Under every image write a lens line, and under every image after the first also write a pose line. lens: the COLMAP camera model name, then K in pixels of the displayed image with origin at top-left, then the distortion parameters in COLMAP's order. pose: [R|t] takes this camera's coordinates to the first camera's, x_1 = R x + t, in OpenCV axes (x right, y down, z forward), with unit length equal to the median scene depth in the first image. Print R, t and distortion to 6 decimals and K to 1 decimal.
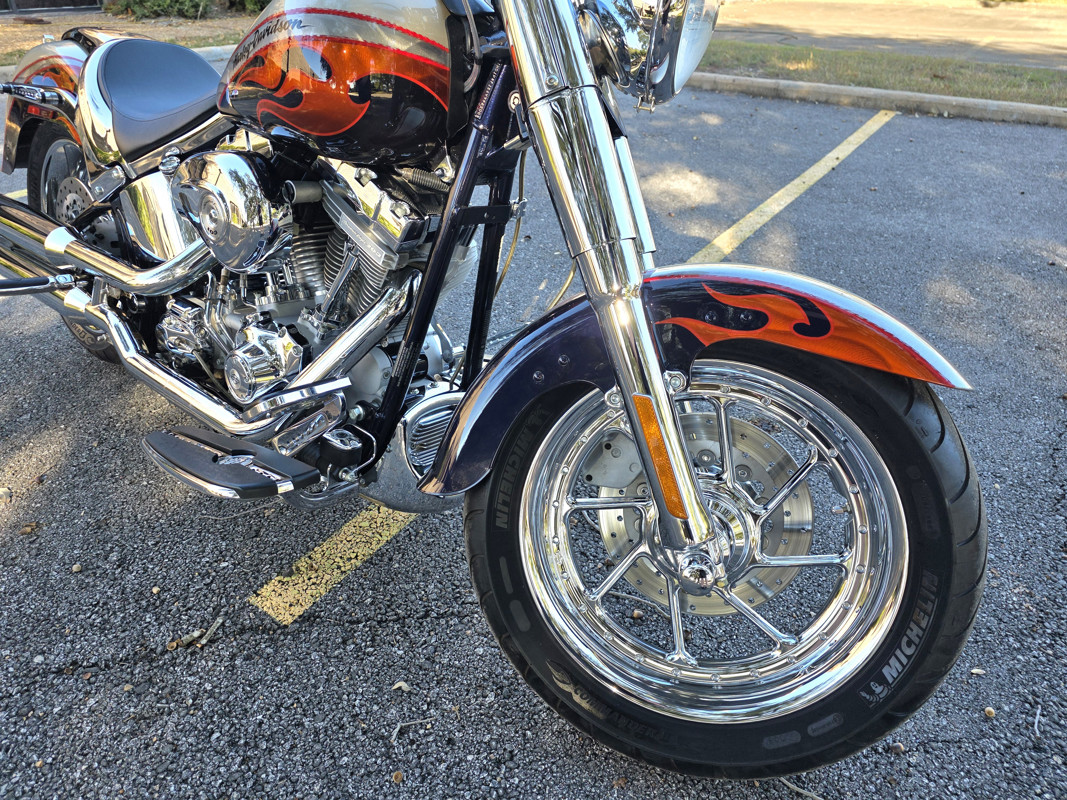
lens RADIAL K [[733.9, 0, 530.6], [0, 733.9, 388.9], [0, 0, 1]] dist [0.037134, -0.031394]
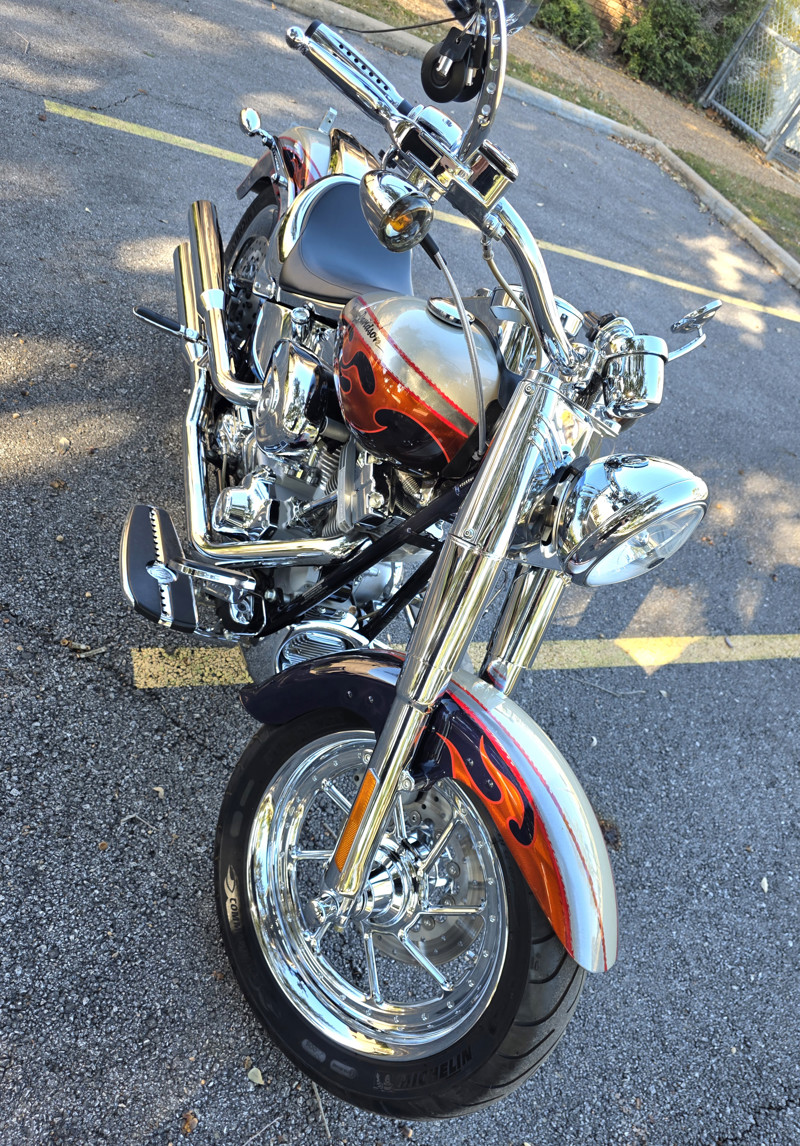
lens RADIAL K [[803.8, 0, 403.1], [0, 803.8, 591.0], [0, 0, 1]] dist [0.032871, -0.024891]
pose [[0.739885, 0.639671, -0.208308, 0.183395], [-0.610785, 0.768526, 0.190552, -0.343924], [0.281981, -0.013755, 0.959322, -0.175010]]
